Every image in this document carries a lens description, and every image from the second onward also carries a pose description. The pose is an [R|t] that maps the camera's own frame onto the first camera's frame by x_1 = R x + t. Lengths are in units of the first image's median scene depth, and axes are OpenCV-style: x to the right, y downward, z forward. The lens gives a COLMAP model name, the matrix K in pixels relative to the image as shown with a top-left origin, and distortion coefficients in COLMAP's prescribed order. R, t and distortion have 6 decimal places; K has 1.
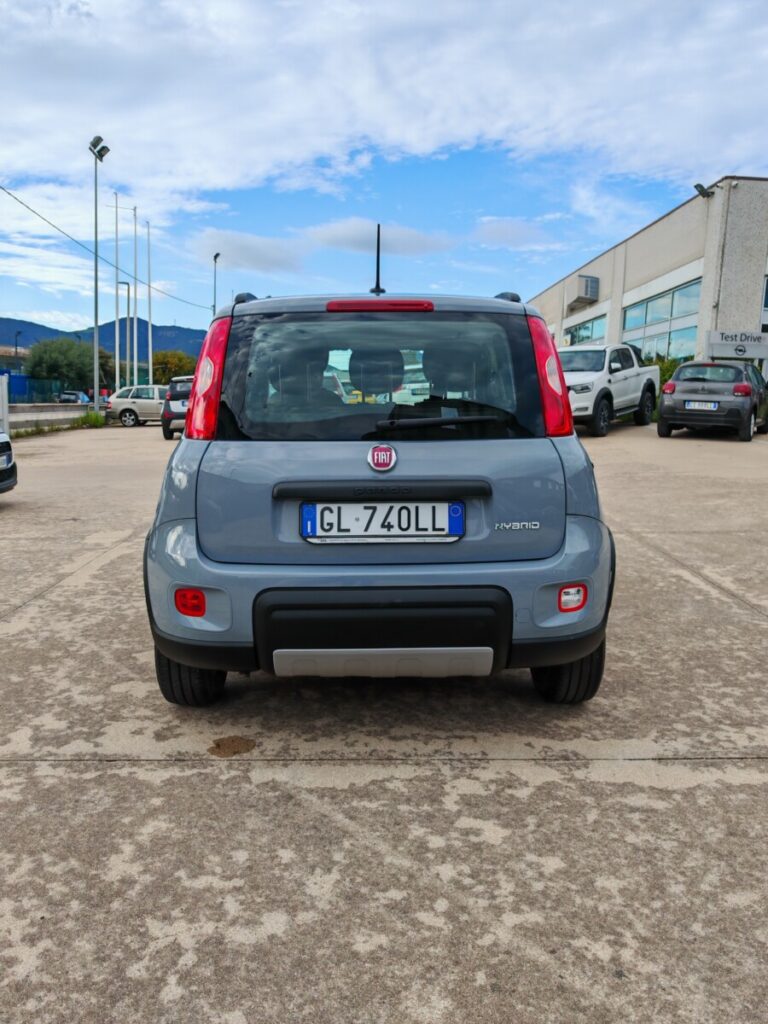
lens RADIAL K [[840.5, 0, 384.7], [0, 840.5, 508.8], [0, 0, 1]] dist [0.005409, -0.028075]
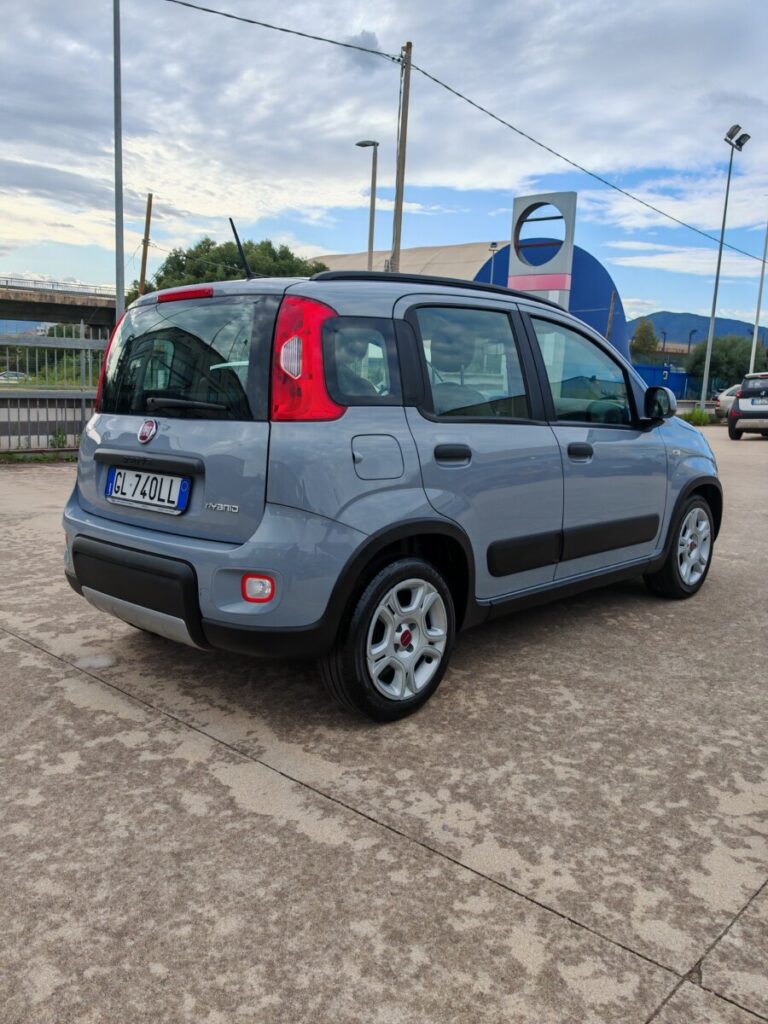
lens RADIAL K [[840.5, 0, 386.1], [0, 840.5, 517.7], [0, 0, 1]] dist [0.005409, -0.028075]
pose [[0.710437, 0.118599, -0.693695, 0.929098], [-0.110176, 0.992287, 0.056813, -0.042685], [0.695083, 0.036067, 0.718024, 0.388868]]
